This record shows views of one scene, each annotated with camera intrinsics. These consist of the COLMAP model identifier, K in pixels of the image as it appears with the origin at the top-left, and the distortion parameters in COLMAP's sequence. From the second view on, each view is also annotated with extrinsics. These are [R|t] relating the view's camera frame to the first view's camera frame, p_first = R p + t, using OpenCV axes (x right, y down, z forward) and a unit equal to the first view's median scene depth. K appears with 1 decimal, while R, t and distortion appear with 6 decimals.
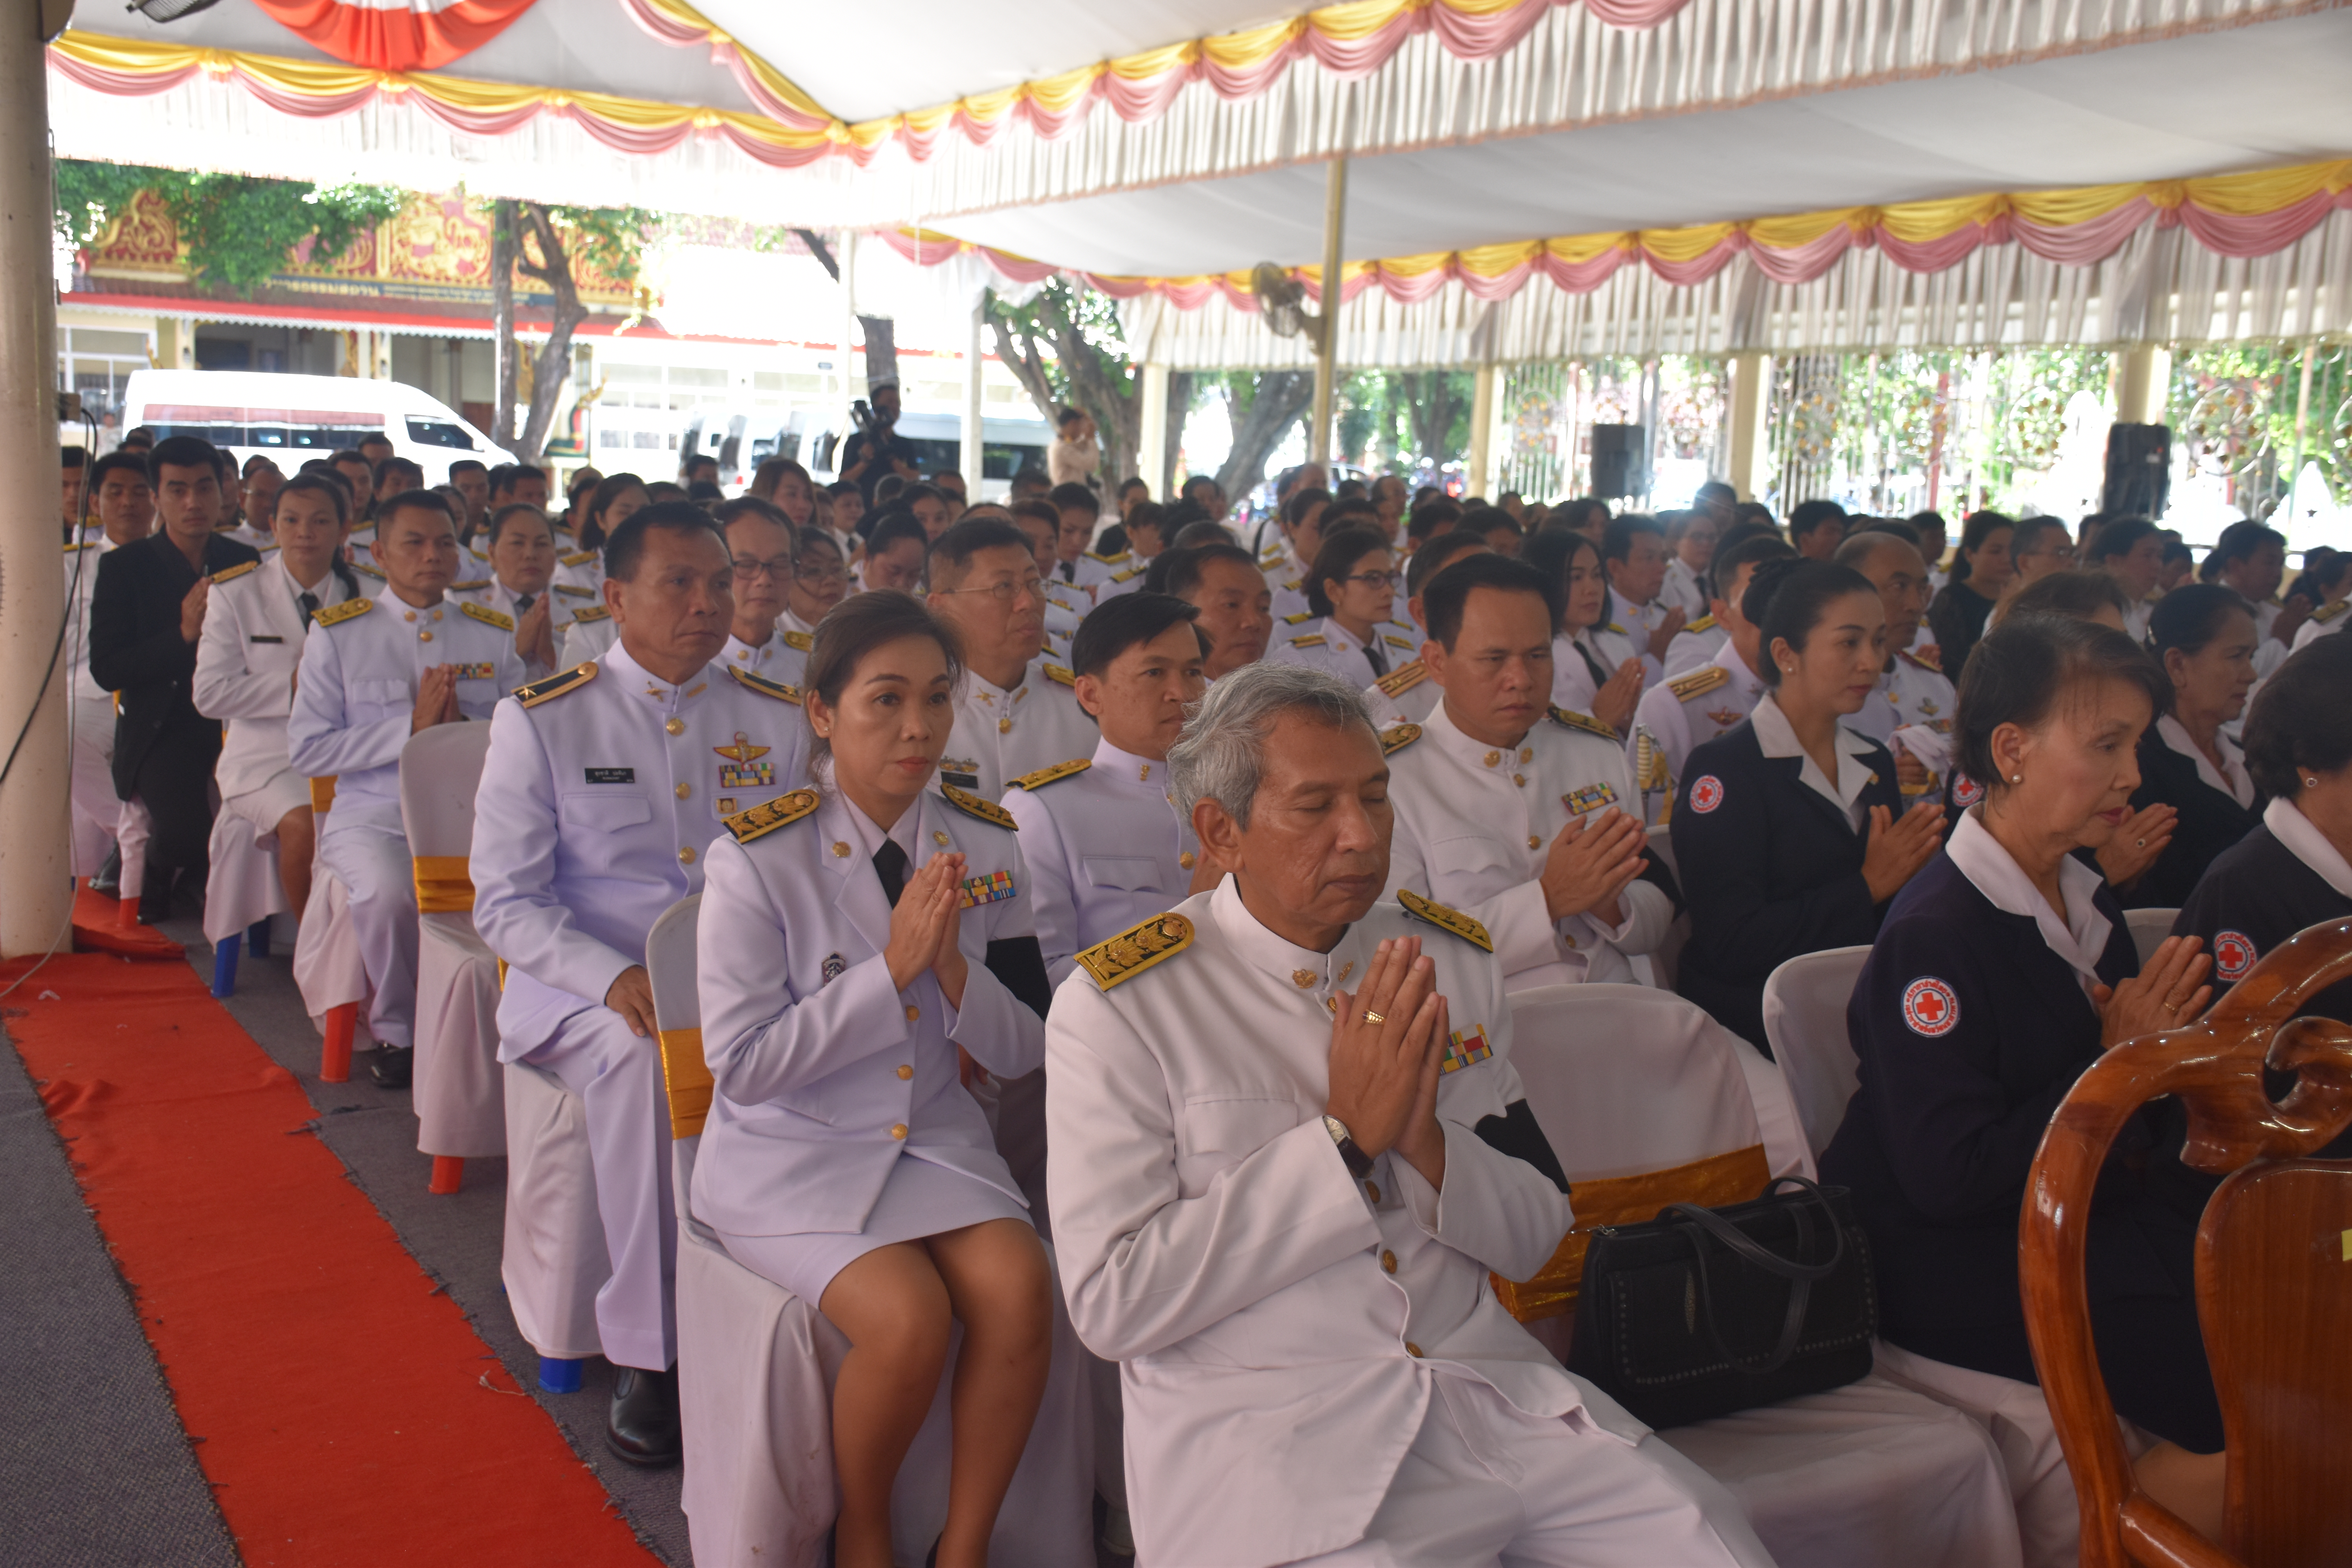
lens RADIAL K [[2584.4, 0, 1176.0], [0, 2584.4, 784.0], [0, 0, 1]] dist [-0.007814, 0.396356]
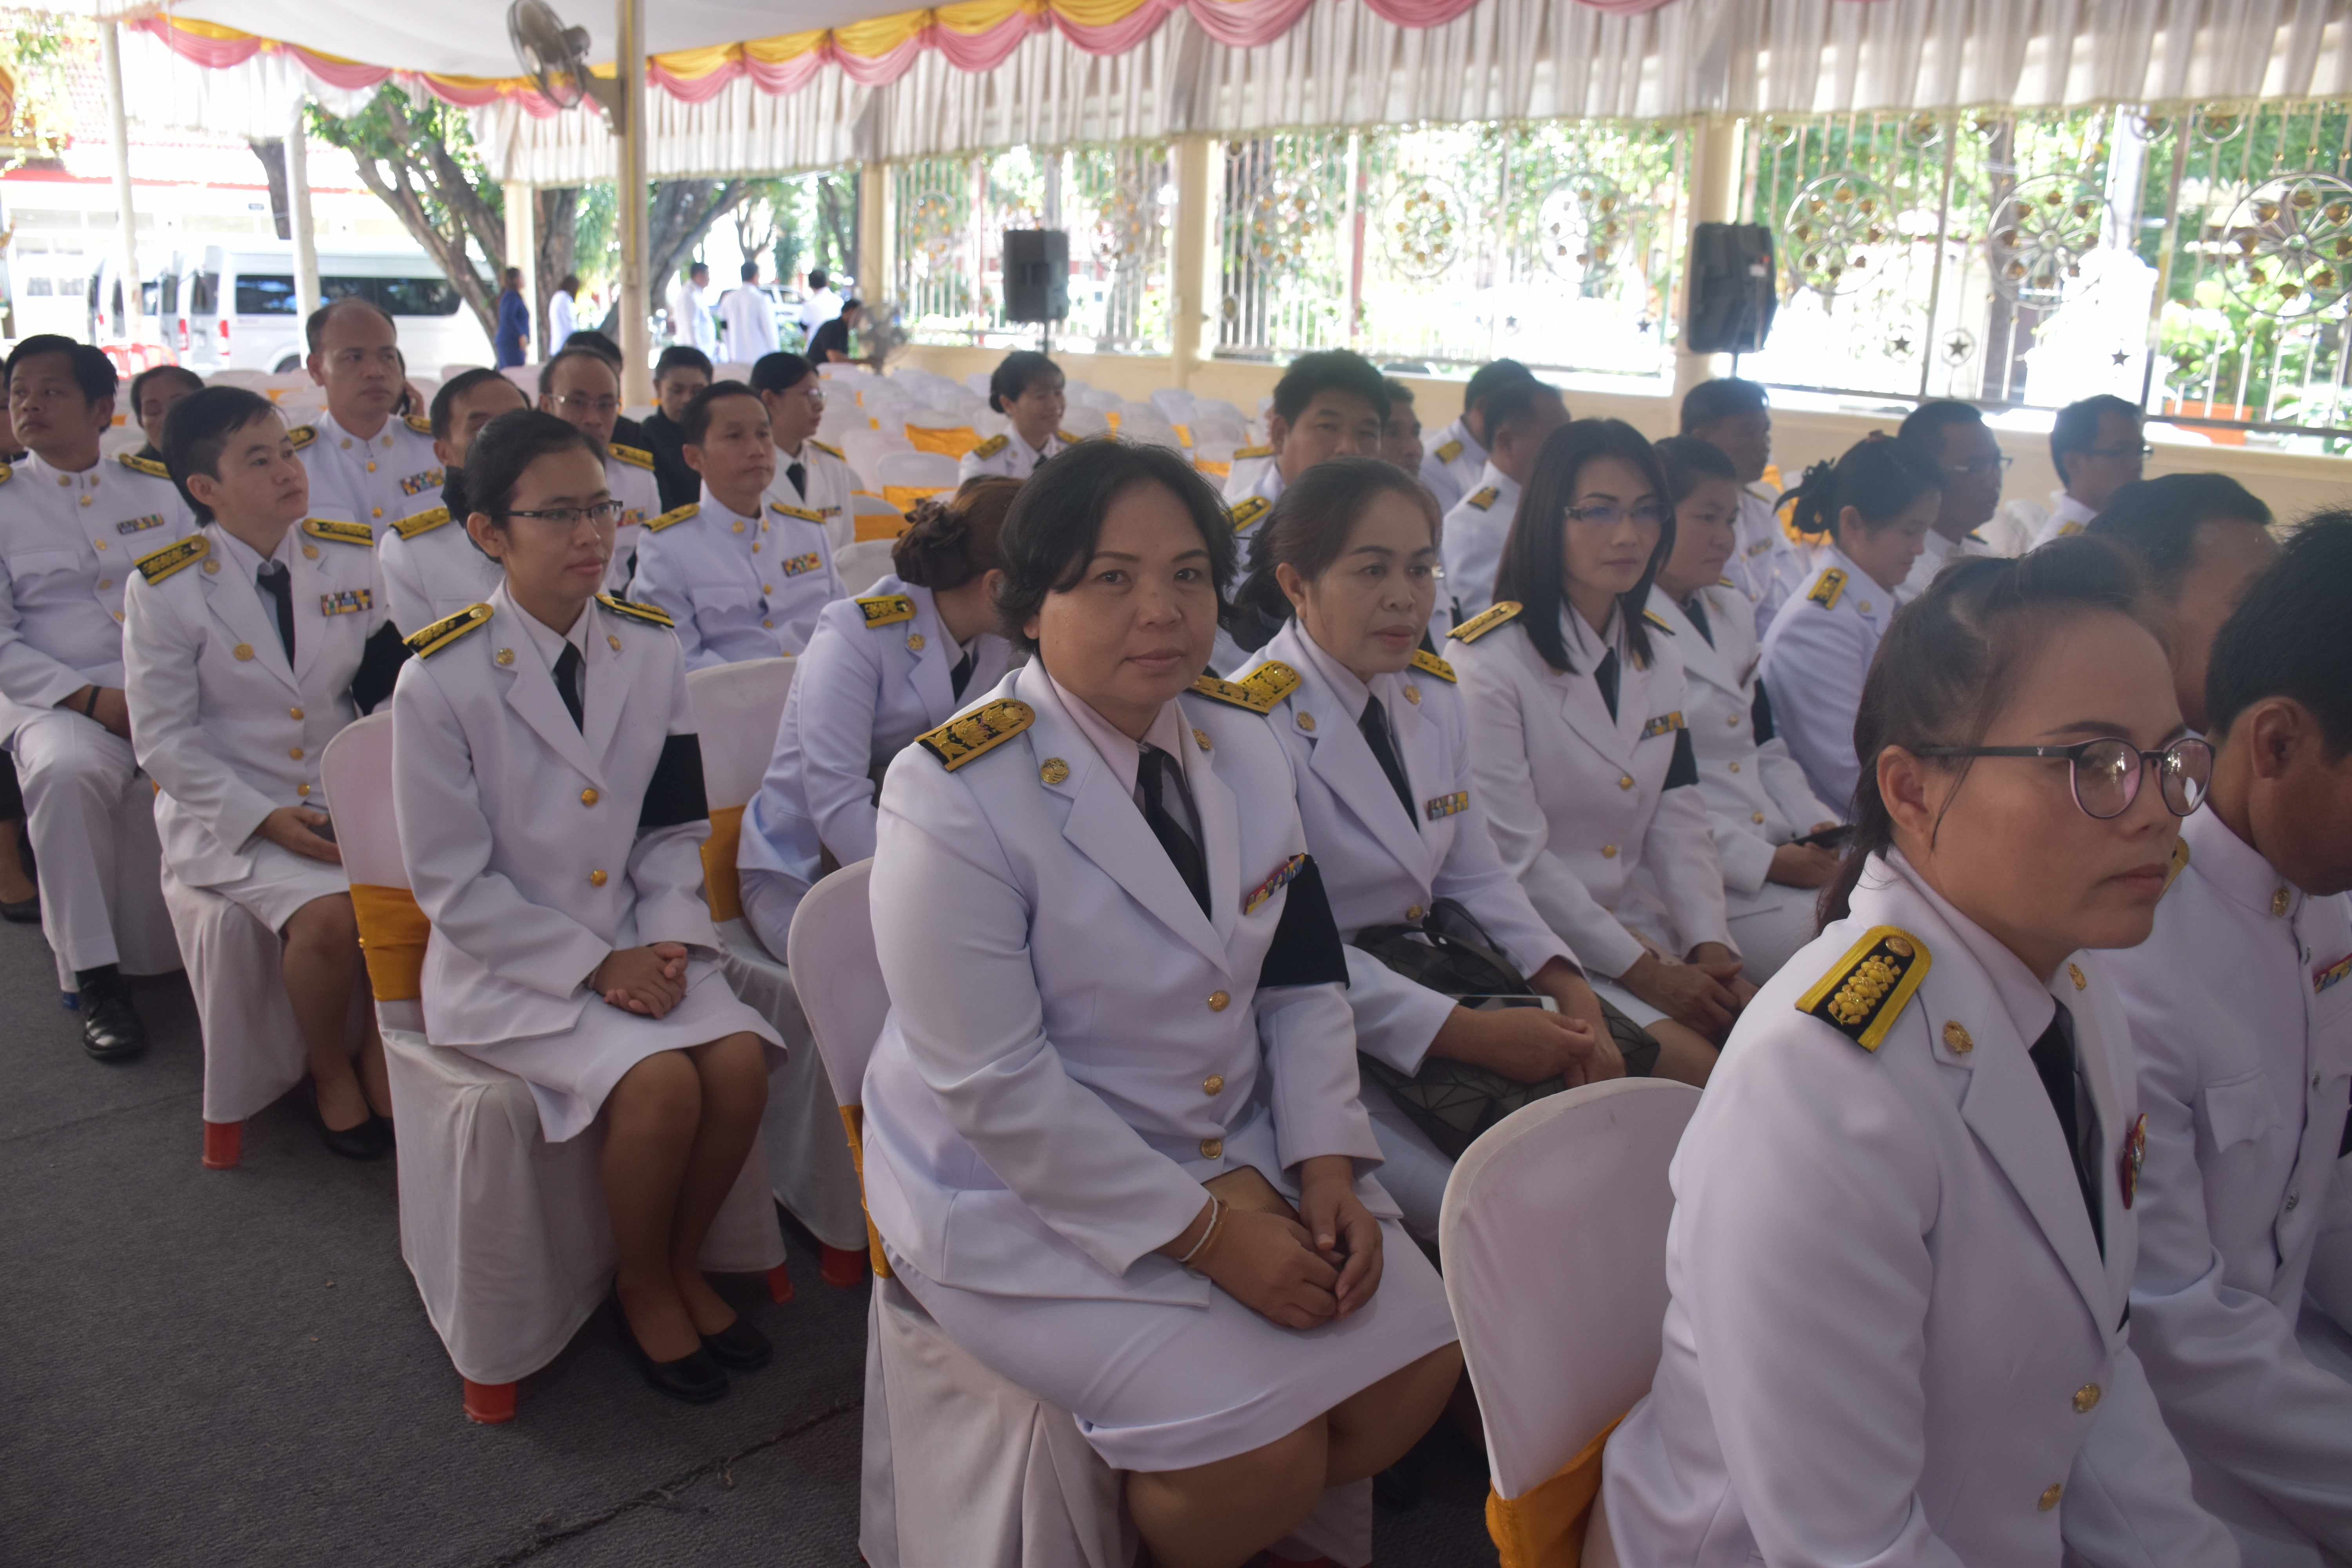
lens RADIAL K [[1993.8, 0, 1176.0], [0, 1993.8, 784.0], [0, 0, 1]] dist [-0.171567, 0.147342]
pose [[0.970428, -0.072893, 0.230124, 0.058912], [0.043433, 0.990485, 0.130584, -0.045032], [-0.237453, -0.116727, 0.964360, 0.369030]]
